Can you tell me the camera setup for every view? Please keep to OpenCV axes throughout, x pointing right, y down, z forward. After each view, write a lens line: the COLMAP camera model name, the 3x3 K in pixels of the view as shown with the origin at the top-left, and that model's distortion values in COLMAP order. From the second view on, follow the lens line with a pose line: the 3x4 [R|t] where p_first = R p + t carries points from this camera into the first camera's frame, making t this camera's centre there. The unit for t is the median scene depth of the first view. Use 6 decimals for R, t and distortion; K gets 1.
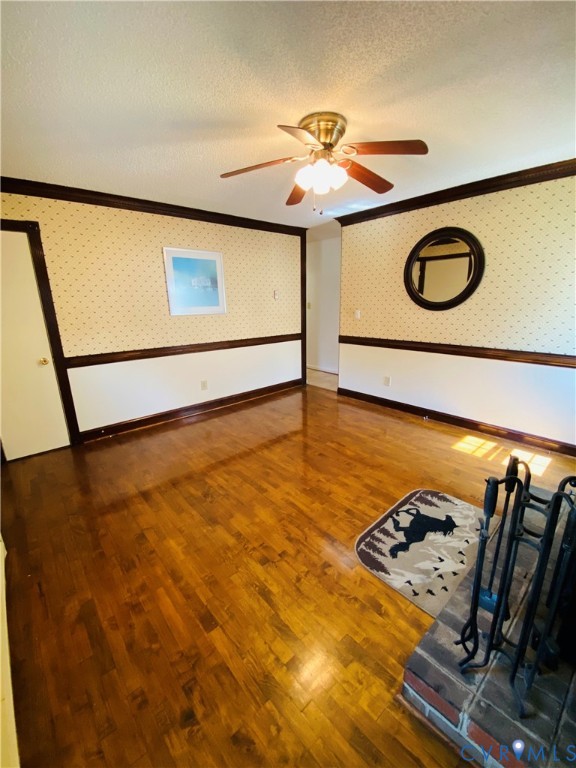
lens RADIAL K [[311.8, 0, 288.7], [0, 311.8, 381.9], [0, 0, 1]] dist [0.022676, -0.023735]
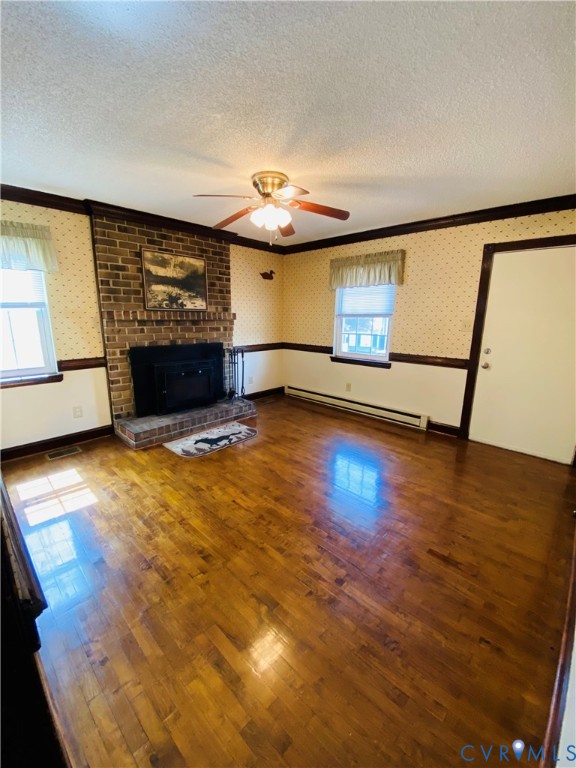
lens RADIAL K [[311.8, 0, 288.7], [0, 311.8, 381.9], [0, 0, 1]] dist [0.022676, -0.023735]
pose [[-0.996283, 0.030249, -0.080651, 0.148366], [-0.010293, 0.887795, 0.460123, -0.615747], [0.085519, 0.459243, -0.884184, 2.353709]]
